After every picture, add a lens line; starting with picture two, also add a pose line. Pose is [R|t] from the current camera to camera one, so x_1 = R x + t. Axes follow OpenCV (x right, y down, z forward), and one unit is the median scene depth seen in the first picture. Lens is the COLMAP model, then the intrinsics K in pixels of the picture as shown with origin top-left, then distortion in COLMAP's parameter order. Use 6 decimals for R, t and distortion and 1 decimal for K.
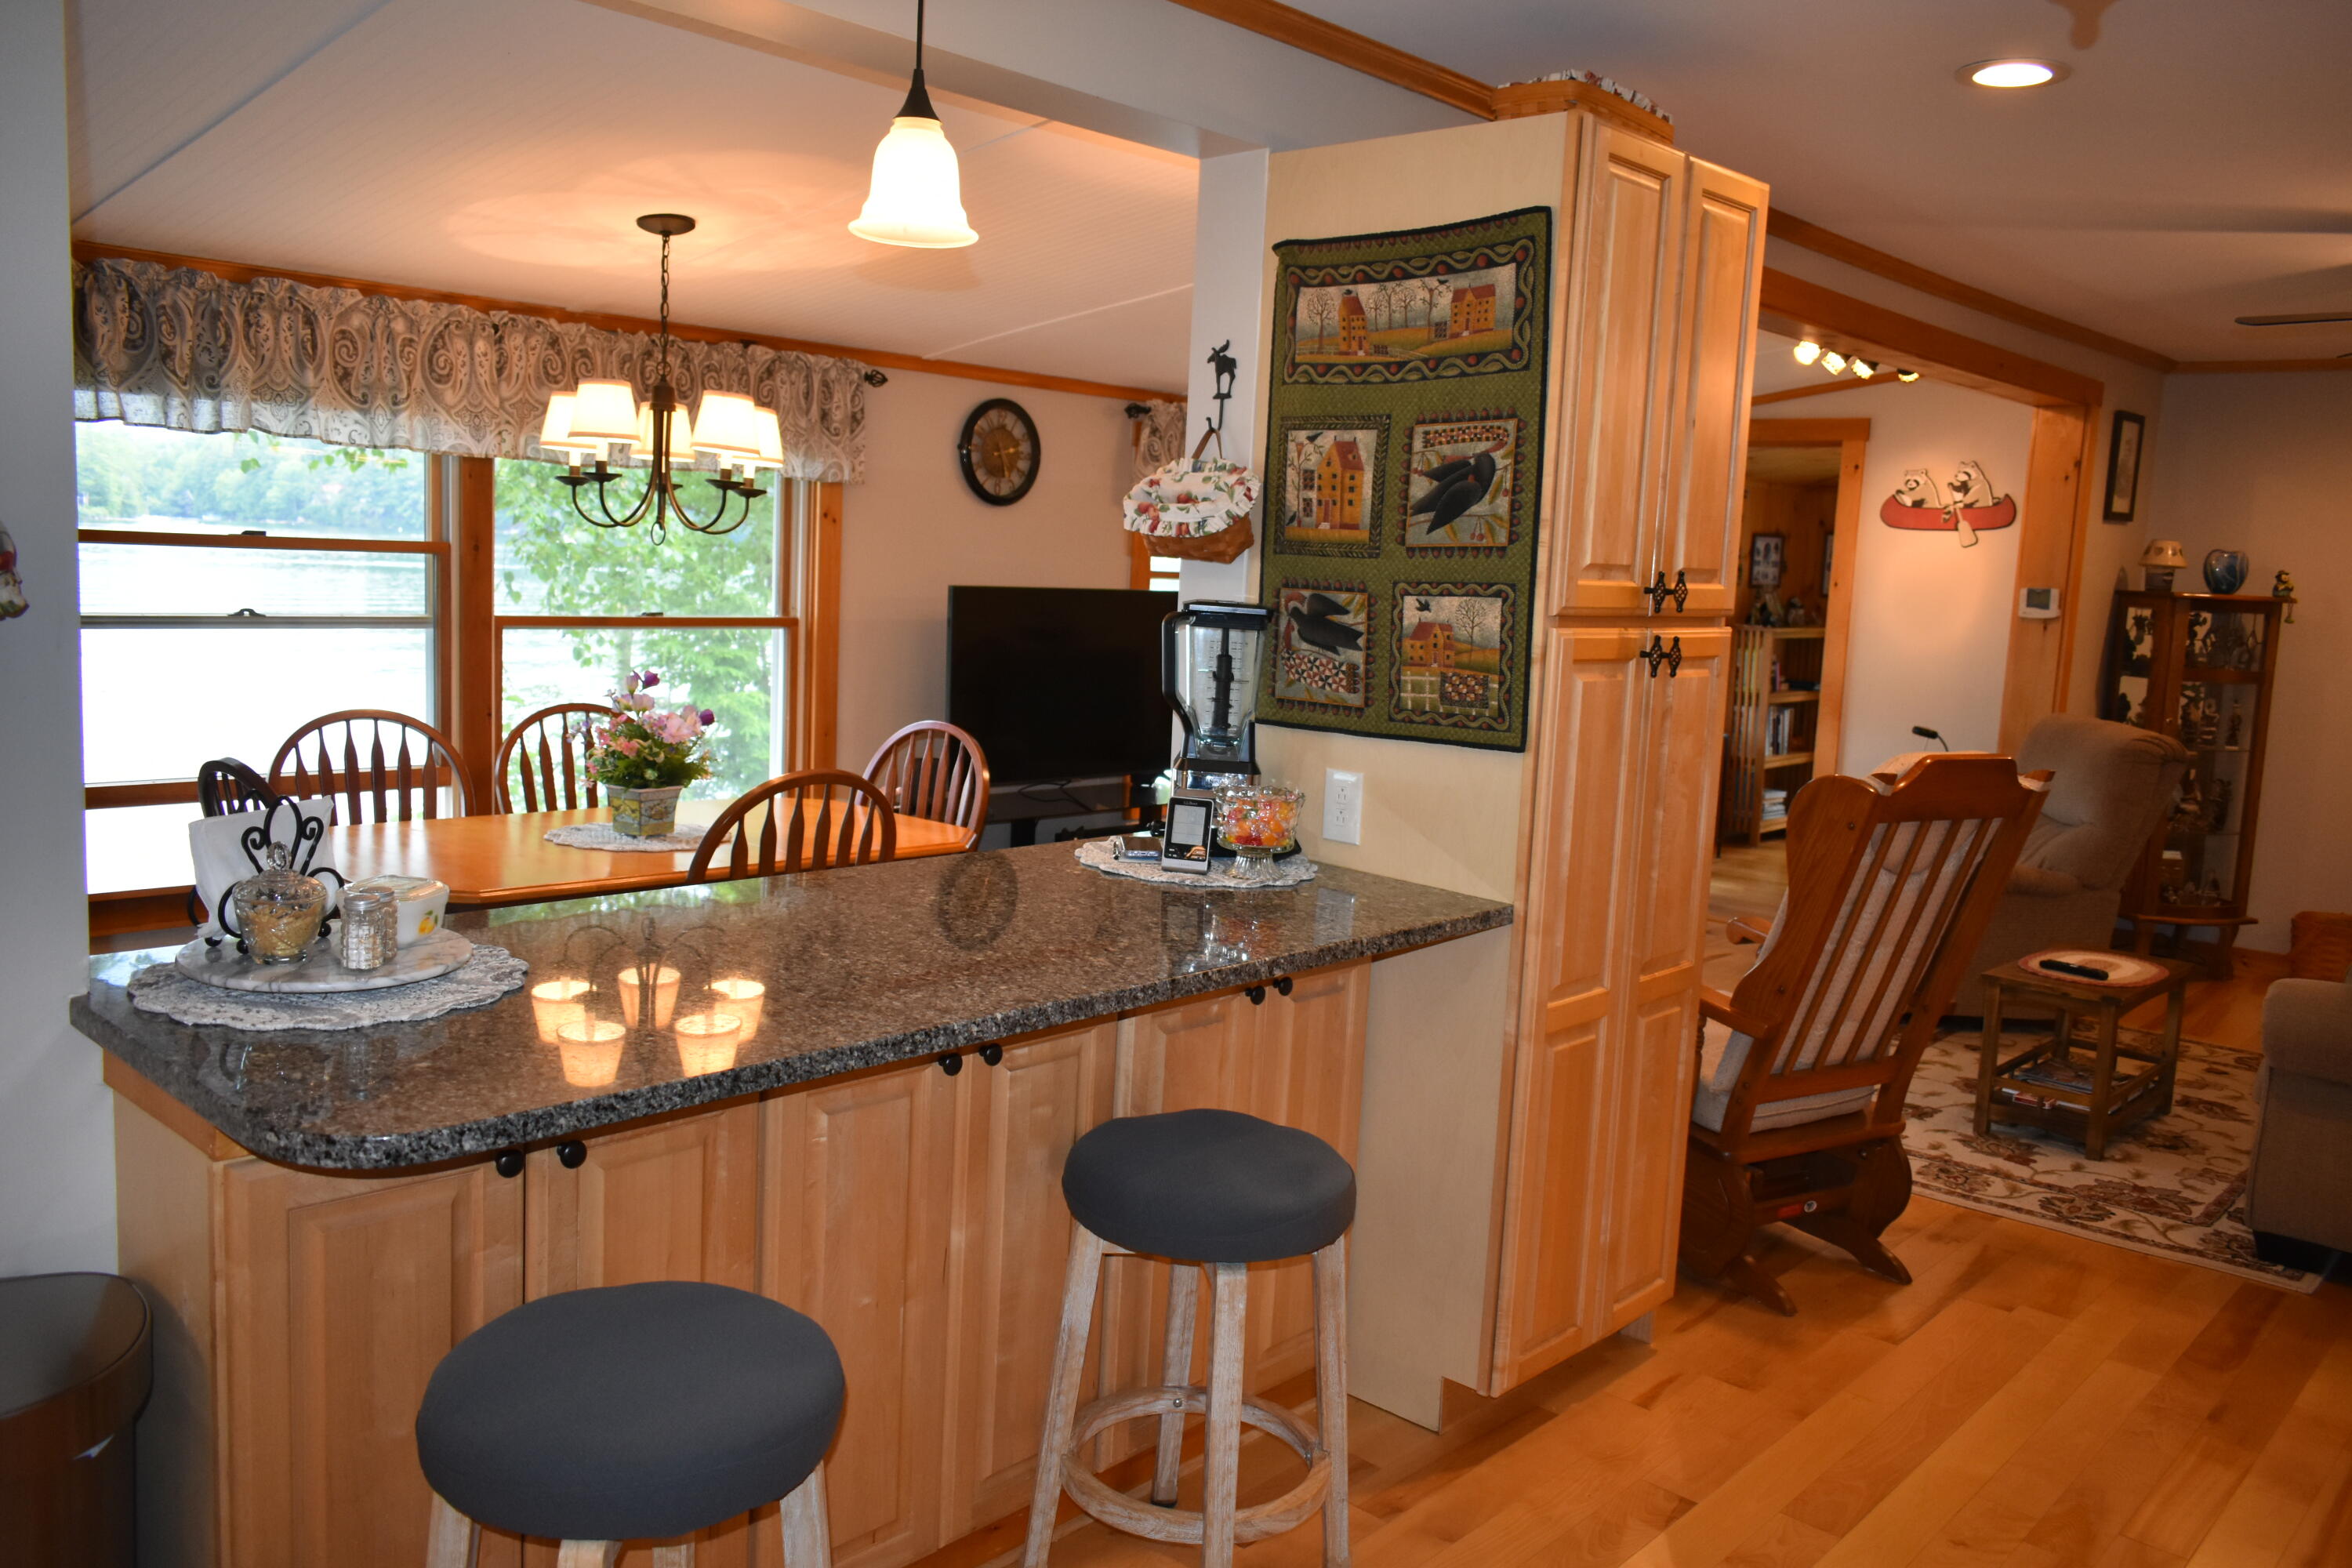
lens RADIAL K [[1816.5, 0, 1176.0], [0, 1816.5, 784.0], [0, 0, 1]] dist [0.007335, 0.004520]
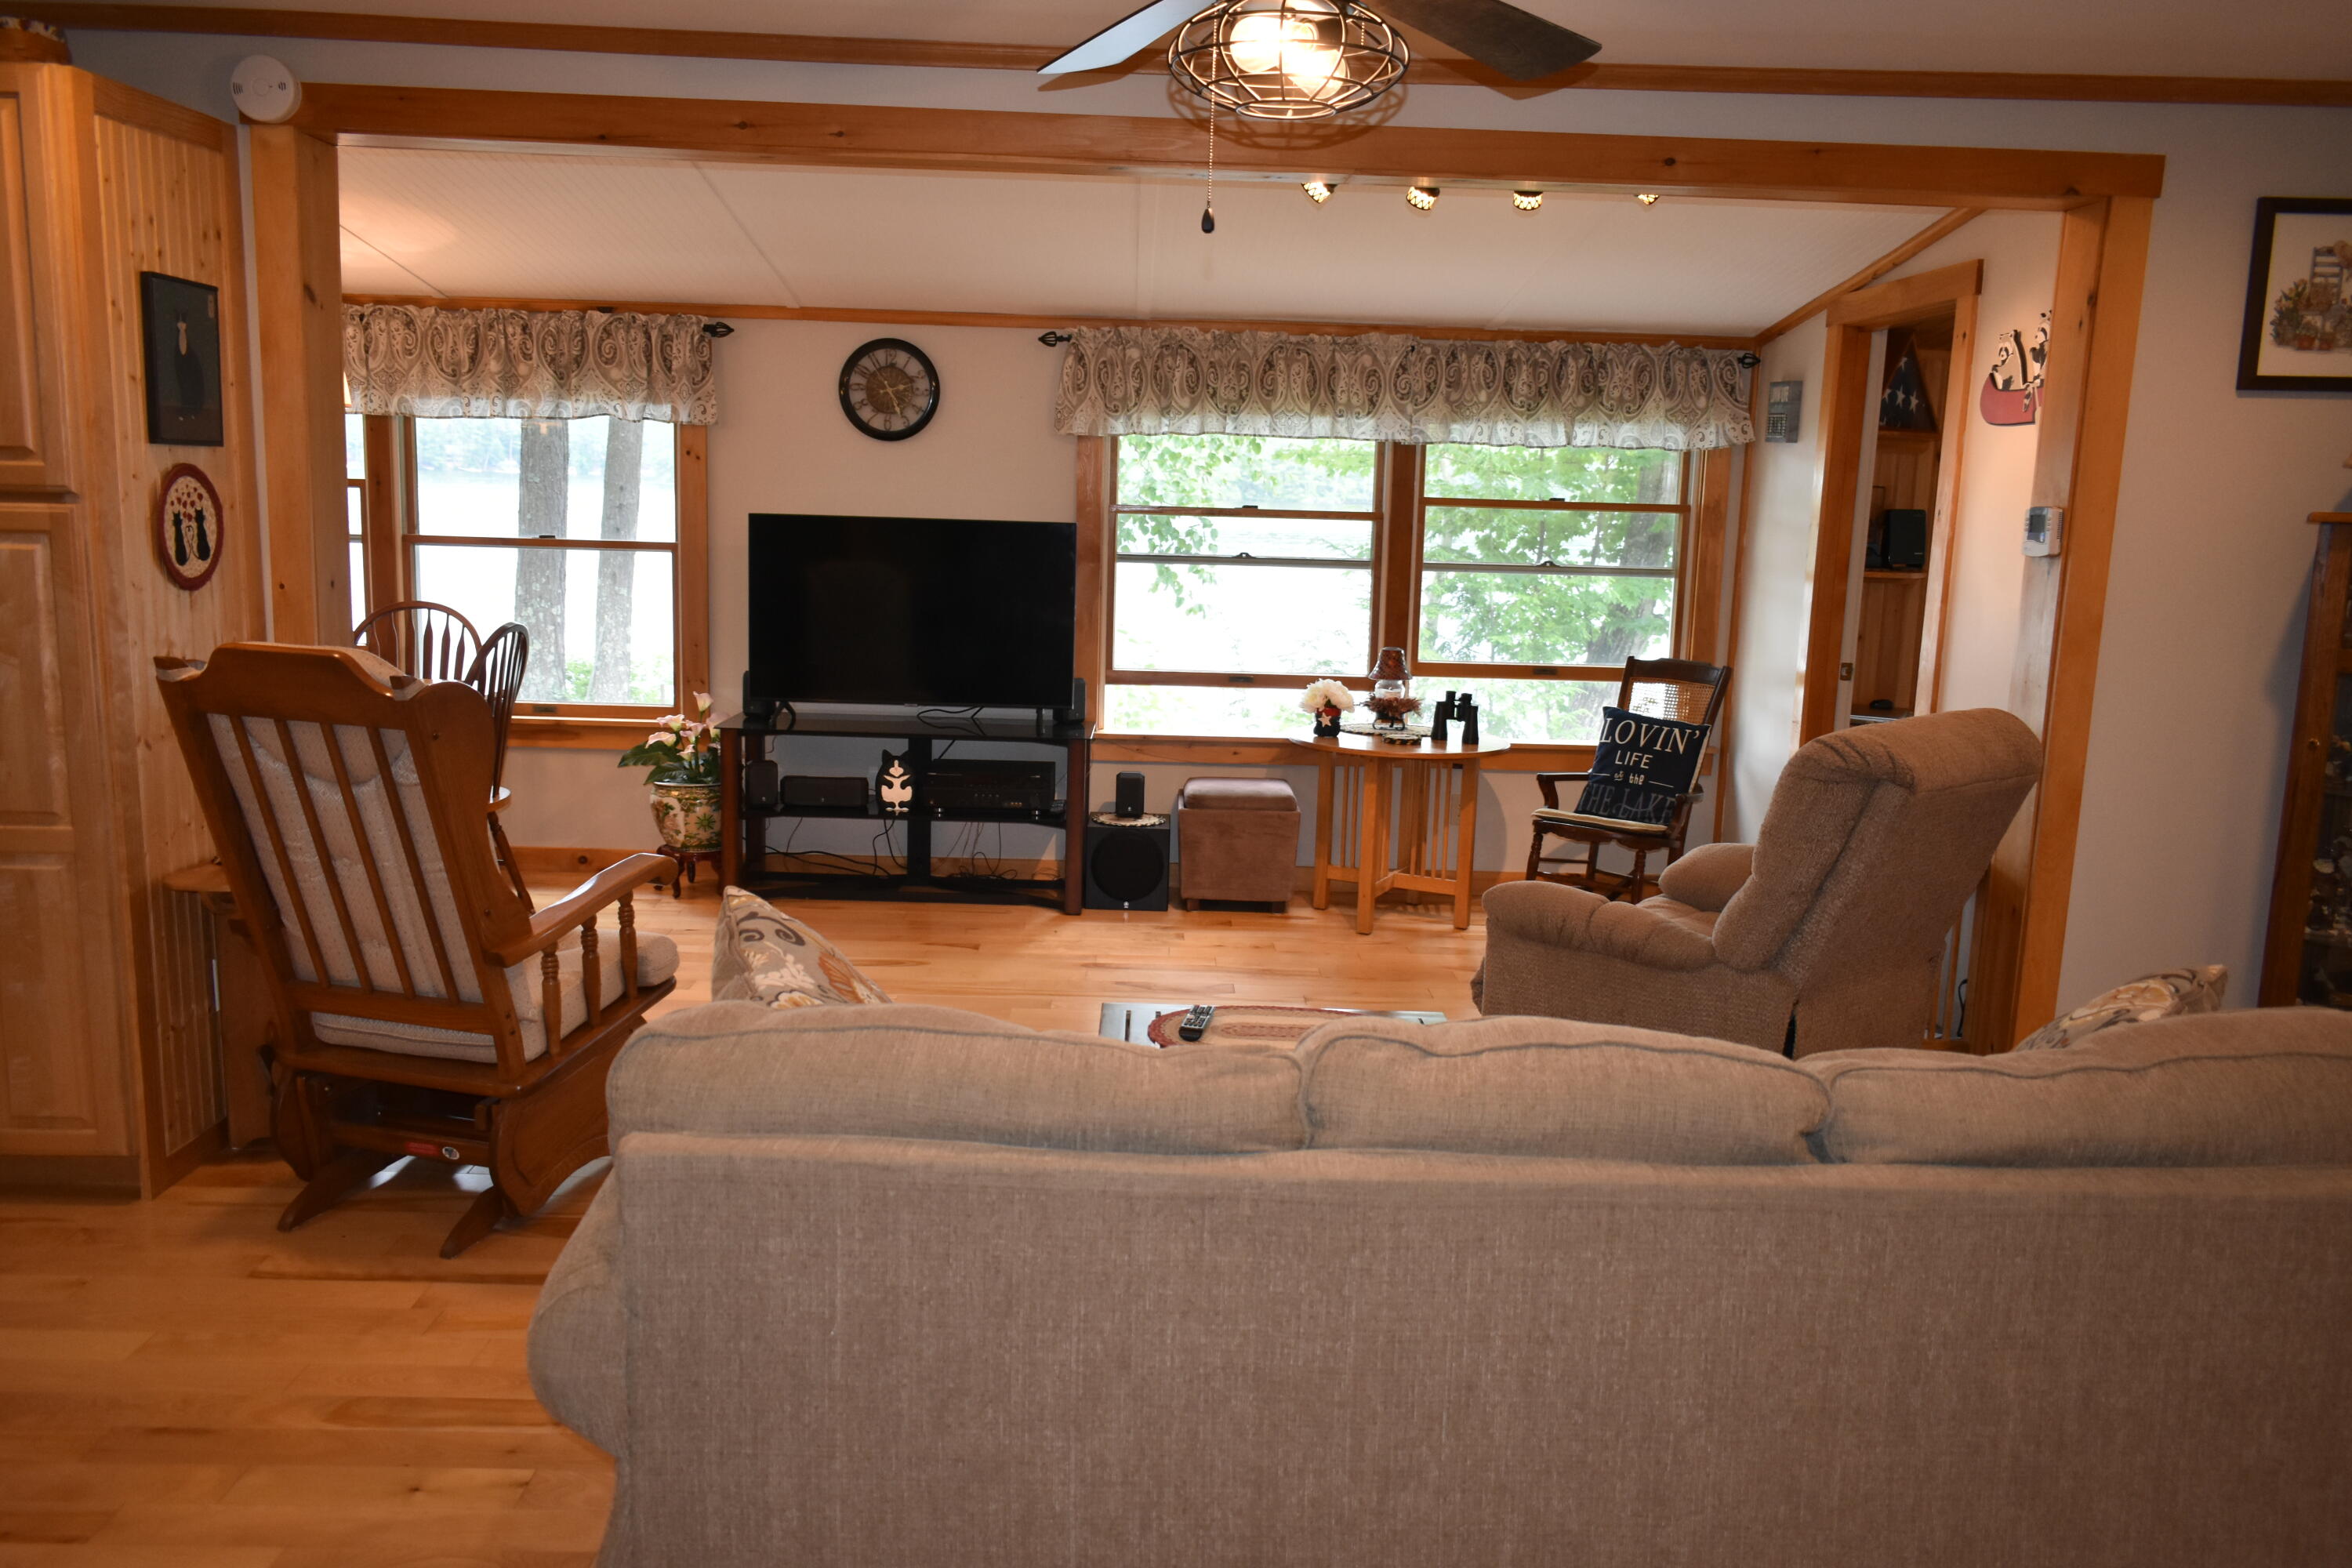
lens RADIAL K [[1816.5, 0, 1176.0], [0, 1816.5, 784.0], [0, 0, 1]] dist [0.007335, 0.004520]
pose [[0.683345, 0.094415, -0.723965, 0.809128], [-0.090961, 0.994887, 0.043890, -0.016100], [0.724407, 0.035861, 0.688439, 0.403303]]
